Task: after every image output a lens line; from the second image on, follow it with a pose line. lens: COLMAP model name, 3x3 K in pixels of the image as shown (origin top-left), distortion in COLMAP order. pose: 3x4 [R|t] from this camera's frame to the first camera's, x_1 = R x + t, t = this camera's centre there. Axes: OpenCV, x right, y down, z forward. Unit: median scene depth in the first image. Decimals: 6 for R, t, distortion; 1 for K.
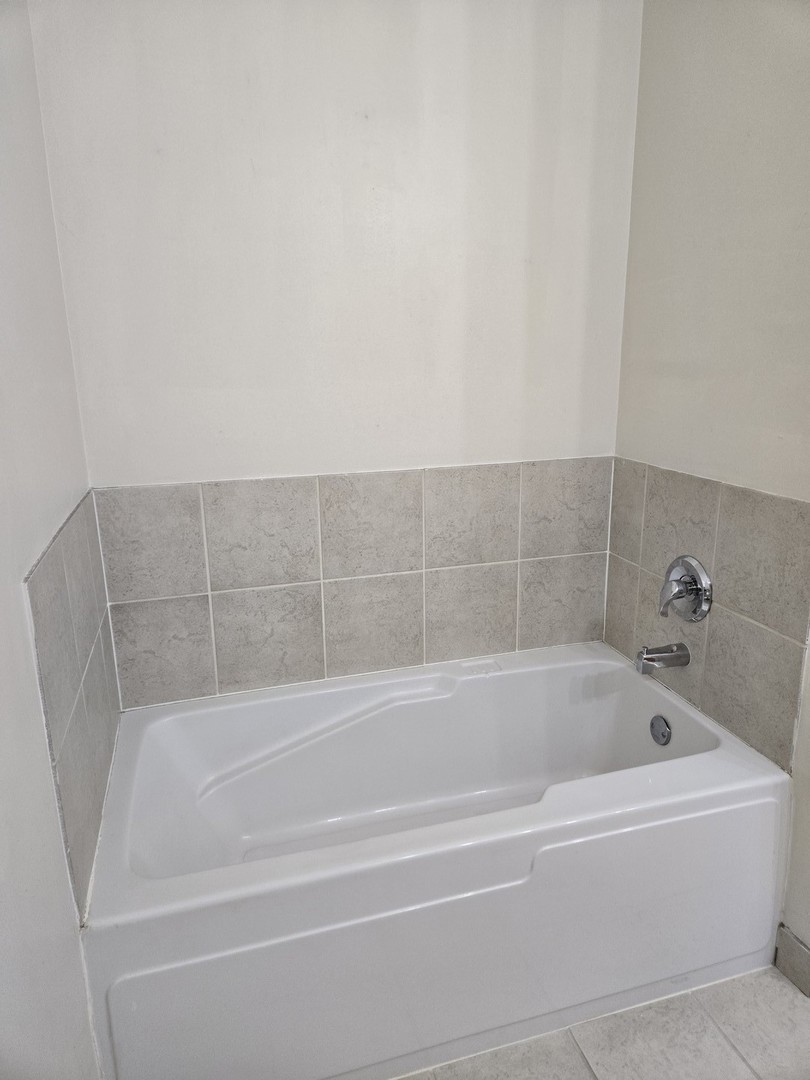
lens RADIAL K [[716.5, 0, 415.2], [0, 716.5, 539.9], [0, 0, 1]] dist [0.076577, -0.064414]
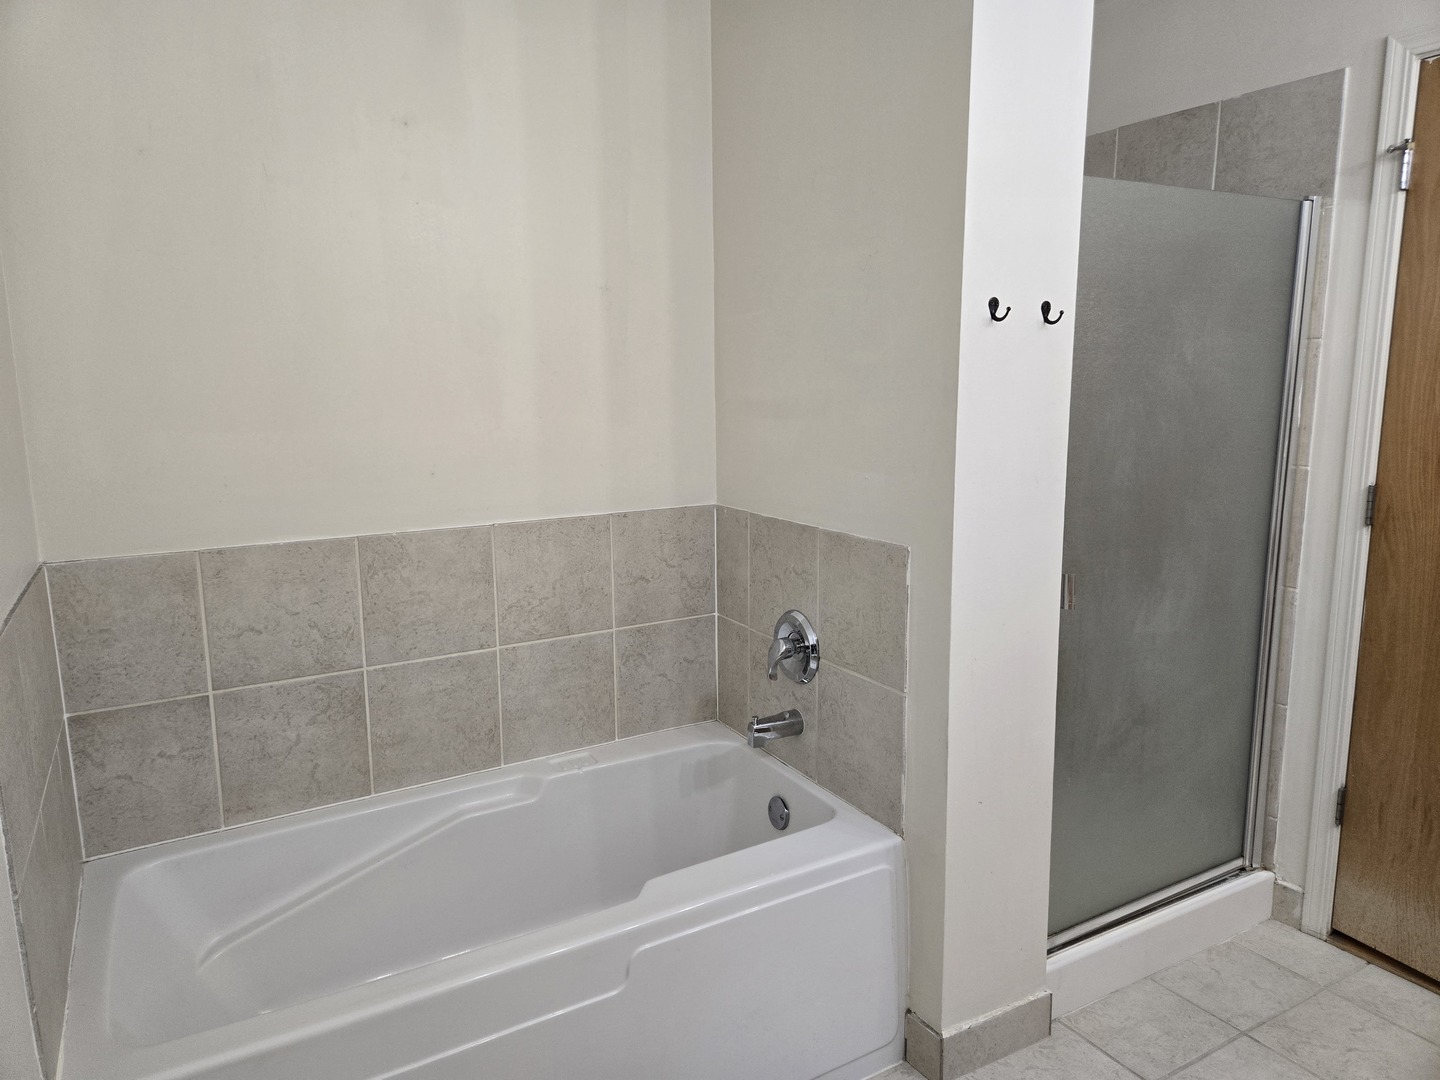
lens RADIAL K [[955.3, 0, 709.7], [0, 955.3, 539.3], [0, 0, 1]] dist [0.076577, -0.064414]
pose [[0.976072, -0.035567, 0.214520, 0.019490], [0.055042, 0.994816, -0.085507, 0.028626], [-0.210366, 0.095269, 0.972970, -0.142392]]
